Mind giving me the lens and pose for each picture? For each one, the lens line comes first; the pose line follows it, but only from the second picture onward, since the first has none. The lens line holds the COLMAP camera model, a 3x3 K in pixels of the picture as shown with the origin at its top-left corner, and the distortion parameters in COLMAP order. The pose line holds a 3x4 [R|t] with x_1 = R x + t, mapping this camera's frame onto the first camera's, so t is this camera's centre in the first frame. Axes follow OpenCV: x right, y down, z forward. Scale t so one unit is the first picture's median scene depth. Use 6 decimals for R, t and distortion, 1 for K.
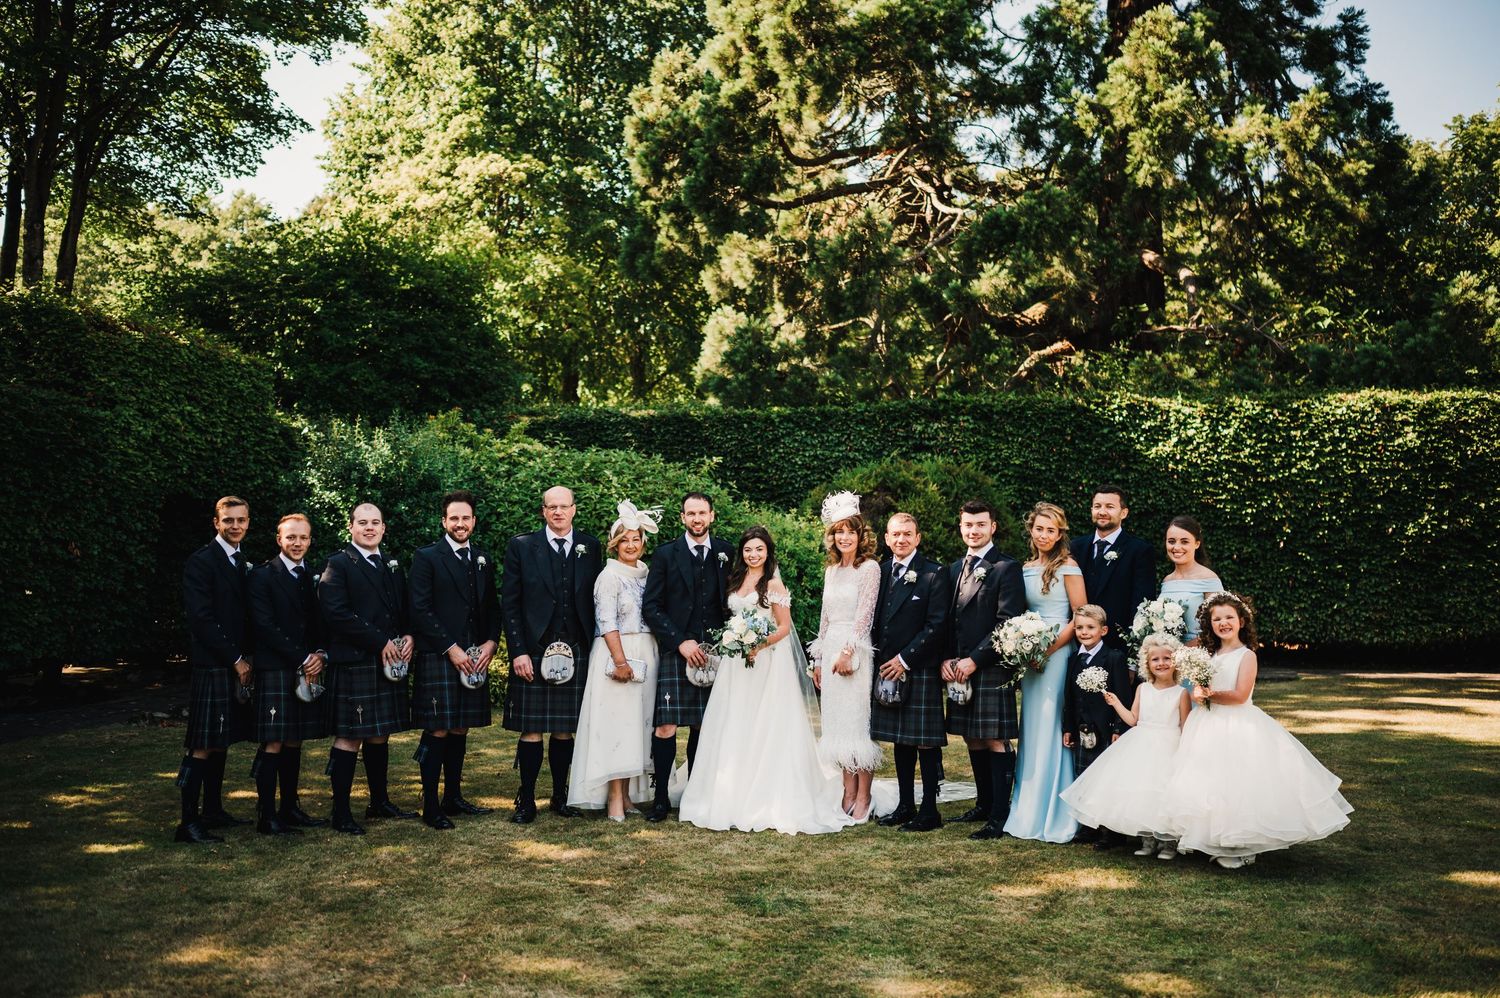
lens RADIAL K [[1483.5, 0, 771.1], [0, 1483.5, 504.4], [0, 0, 1]] dist [-0.098060, 0.001076]
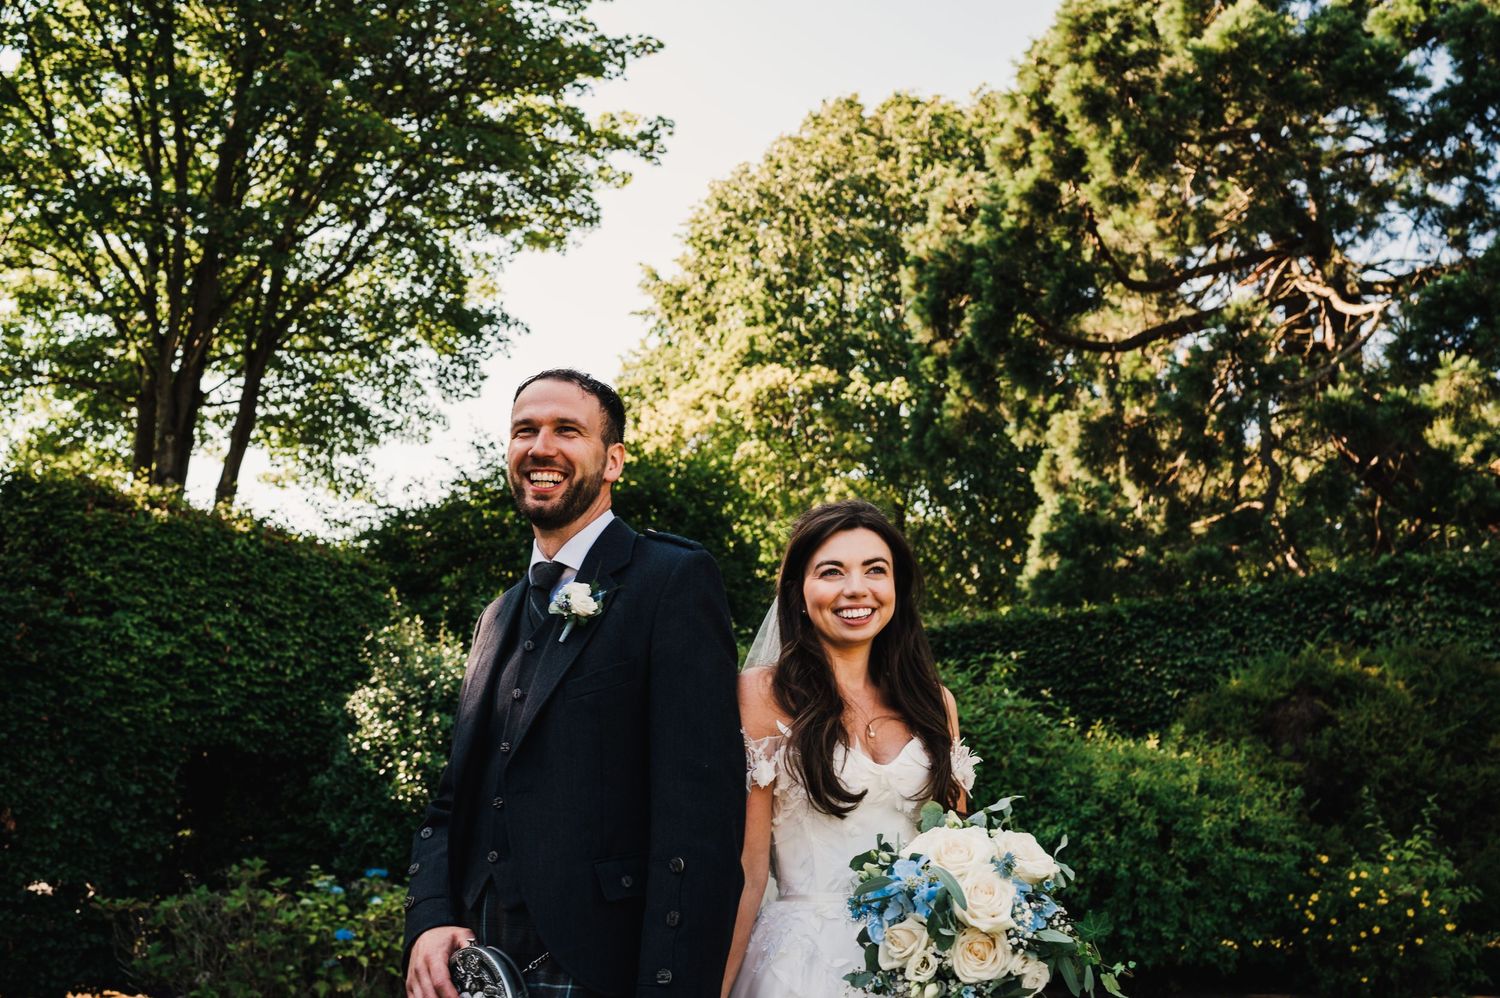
lens RADIAL K [[1461.7, 0, 750.2], [0, 1461.7, 472.3], [0, 0, 1]] dist [-0.040294, -0.005548]
pose [[0.957521, -0.099700, -0.270580, 0.024758], [0.030493, 0.968076, -0.248797, 0.036767], [0.286747, 0.229977, 0.929993, 0.324806]]
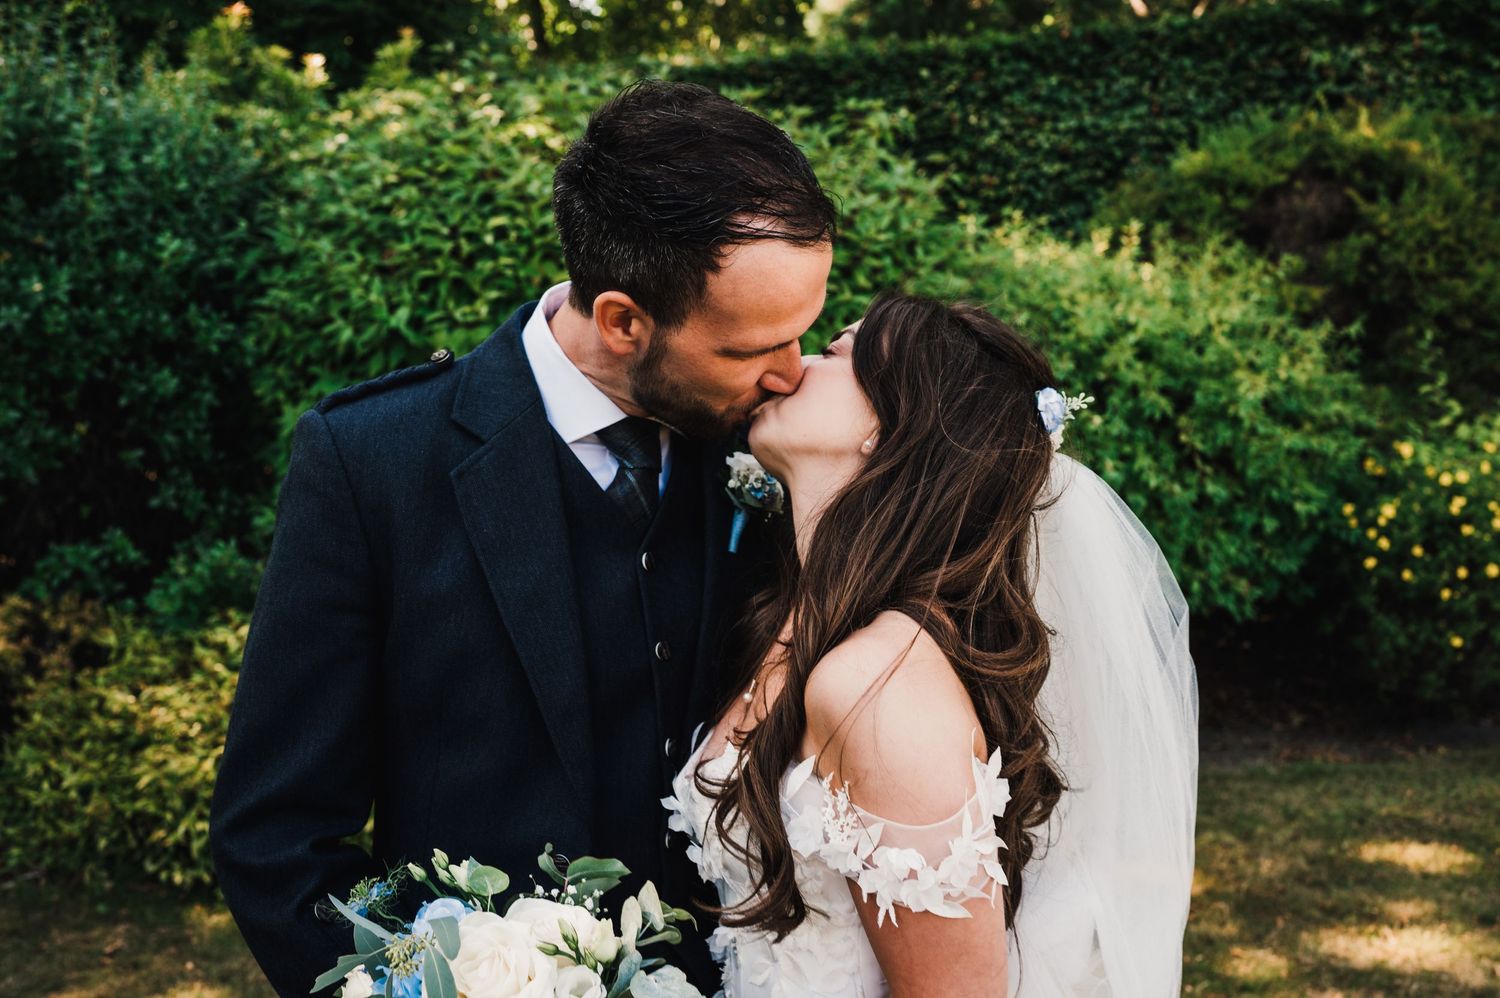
lens RADIAL K [[1410.7, 0, 743.6], [0, 1410.7, 499.6], [0, 0, 1]] dist [-0.060600, -0.002489]
pose [[0.996082, -0.020240, -0.086083, -0.038685], [0.032707, 0.988747, 0.145977, 0.013922], [0.082160, -0.148221, 0.985536, 0.529074]]
